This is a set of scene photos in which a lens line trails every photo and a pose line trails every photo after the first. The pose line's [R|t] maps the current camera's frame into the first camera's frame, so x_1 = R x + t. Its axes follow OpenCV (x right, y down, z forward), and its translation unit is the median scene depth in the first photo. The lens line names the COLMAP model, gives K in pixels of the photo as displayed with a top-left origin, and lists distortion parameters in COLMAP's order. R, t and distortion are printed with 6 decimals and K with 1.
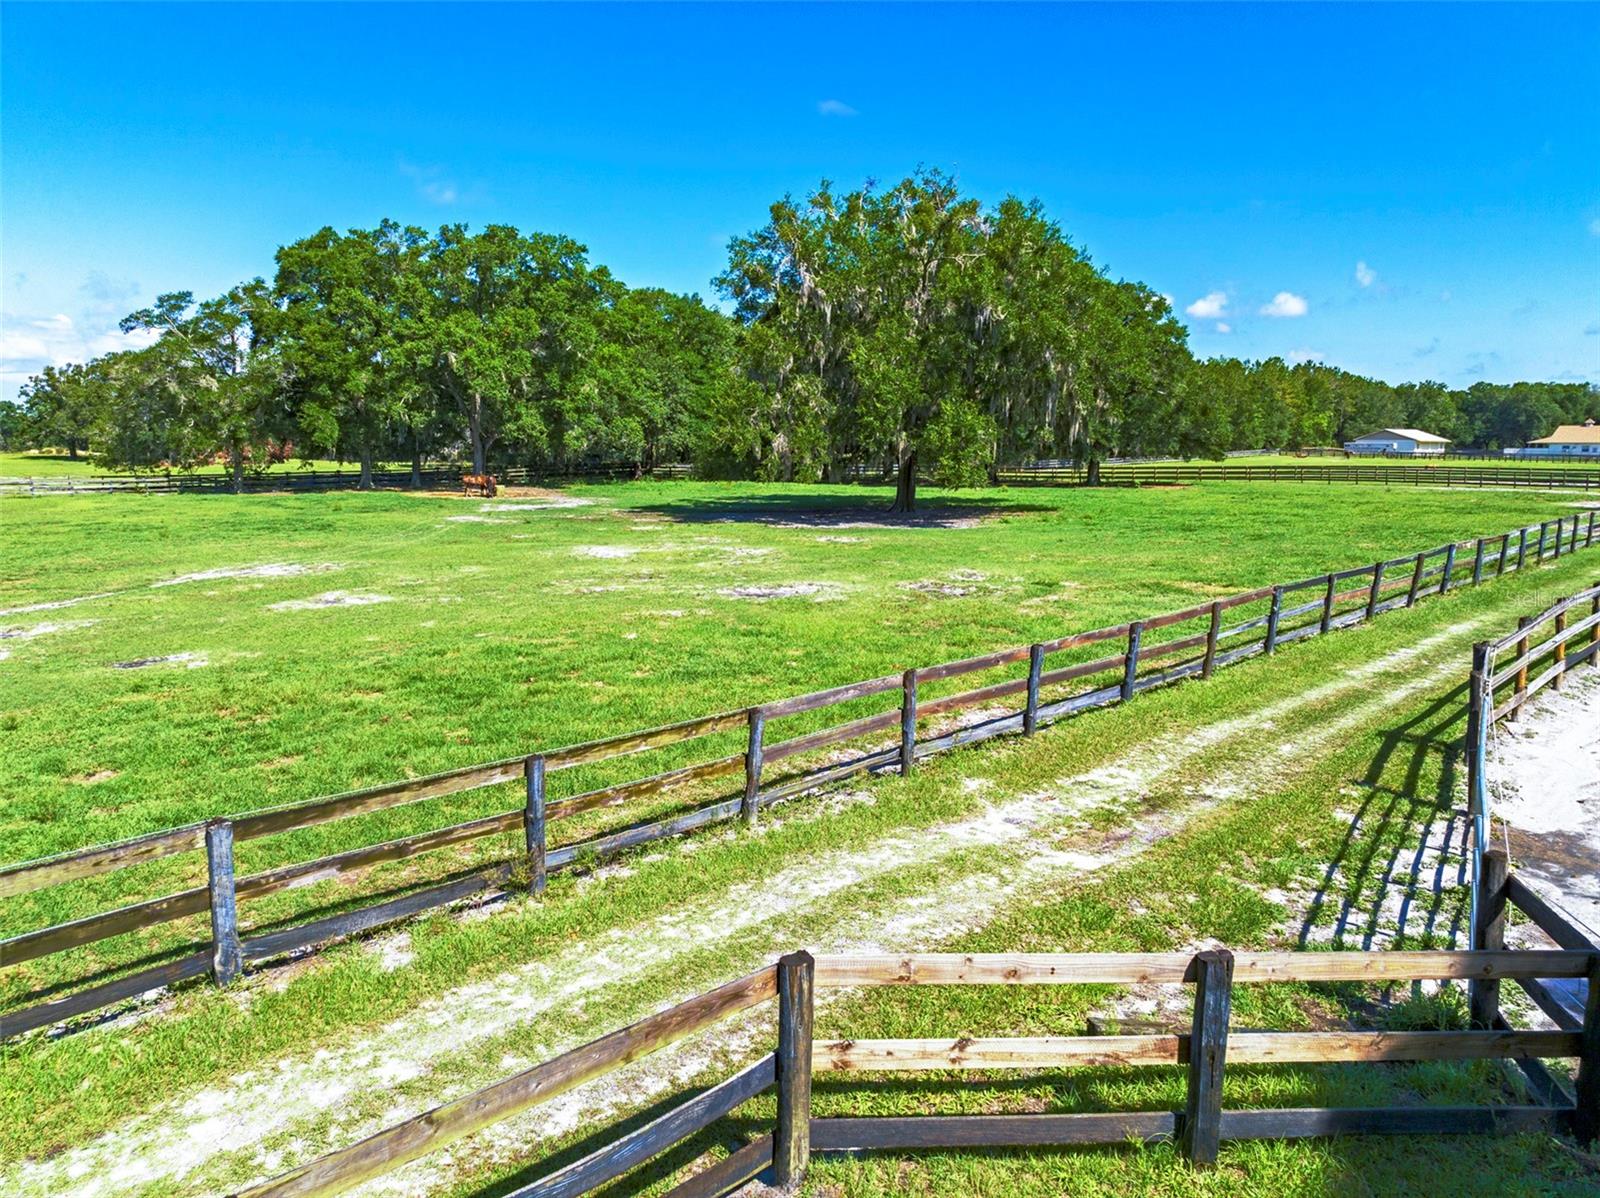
lens RADIAL K [[1116.8, 0, 797.0], [0, 1116.8, 599.9], [0, 0, 1]] dist [-0.042165, 0.008969]
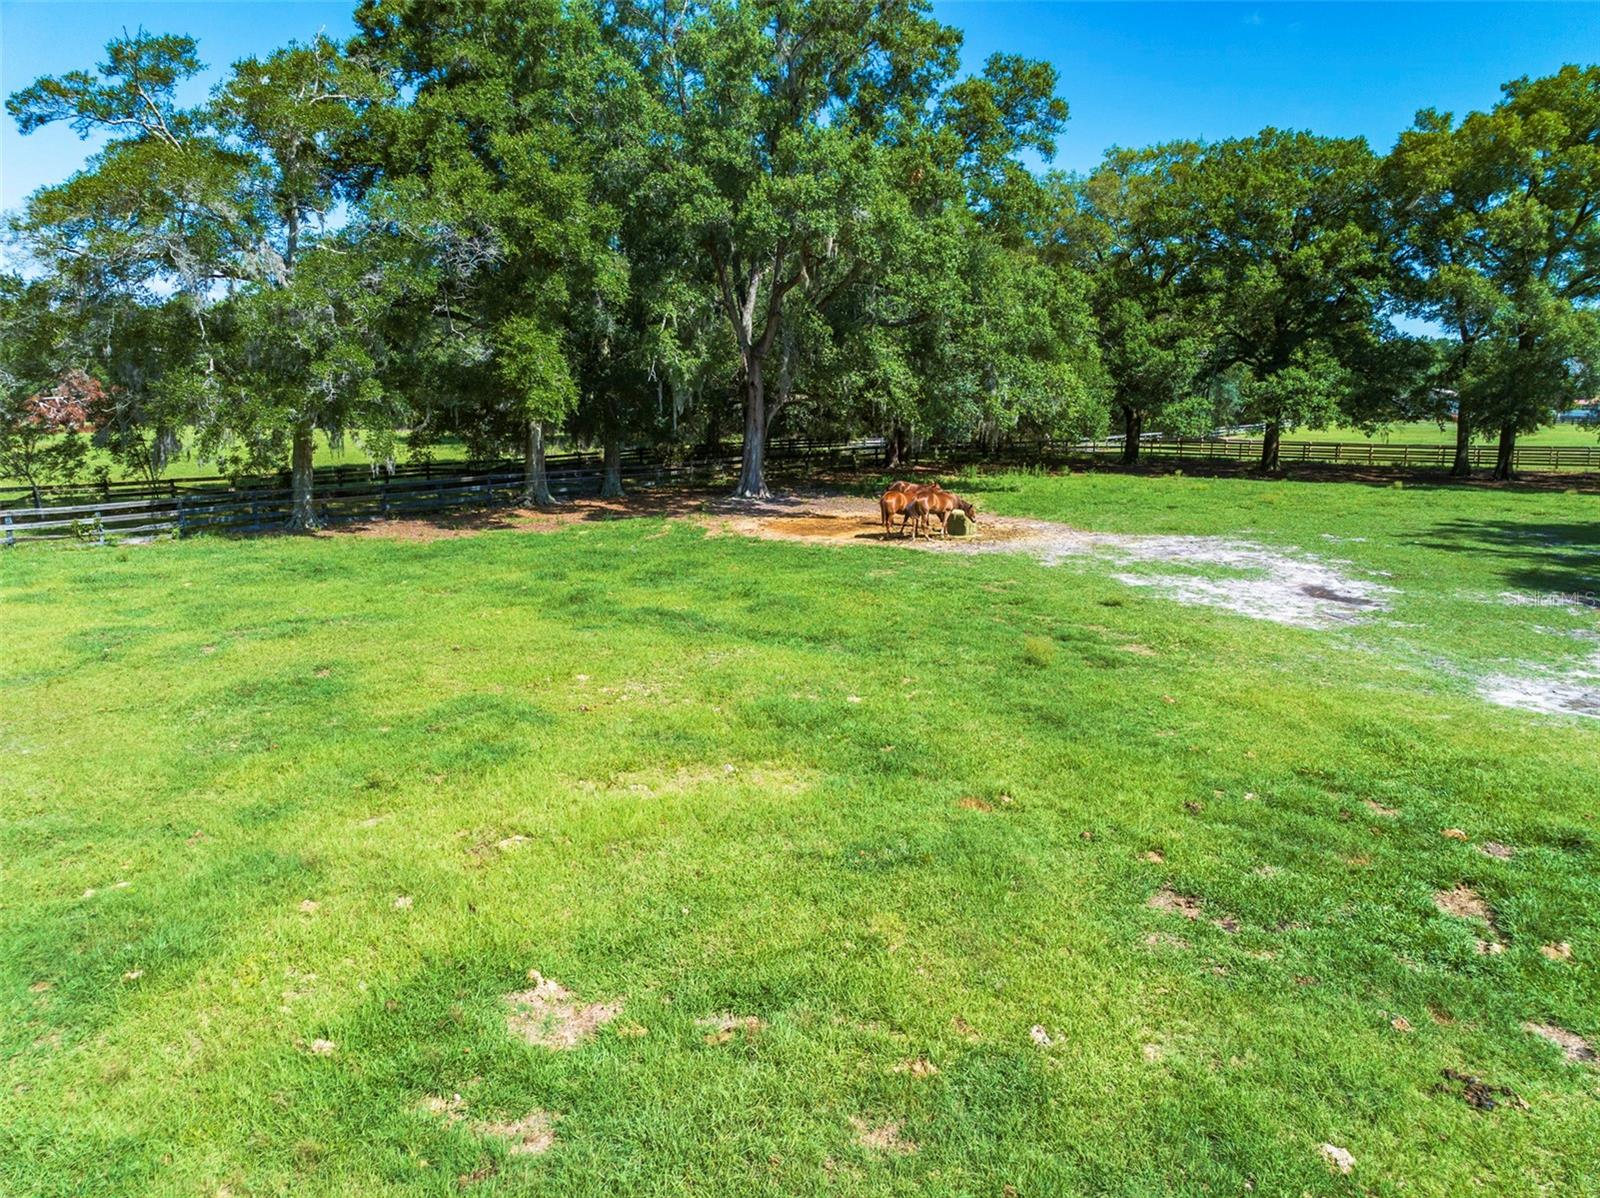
lens RADIAL K [[1116.8, 0, 803.4], [0, 1116.8, 596.4], [0, 0, 1]] dist [-0.042165, 0.008969]
pose [[0.982232, -0.029067, 0.185406, -0.412062], [0.021815, 0.998919, 0.041037, -0.086846], [-0.186398, -0.036263, 0.981805, 0.556859]]
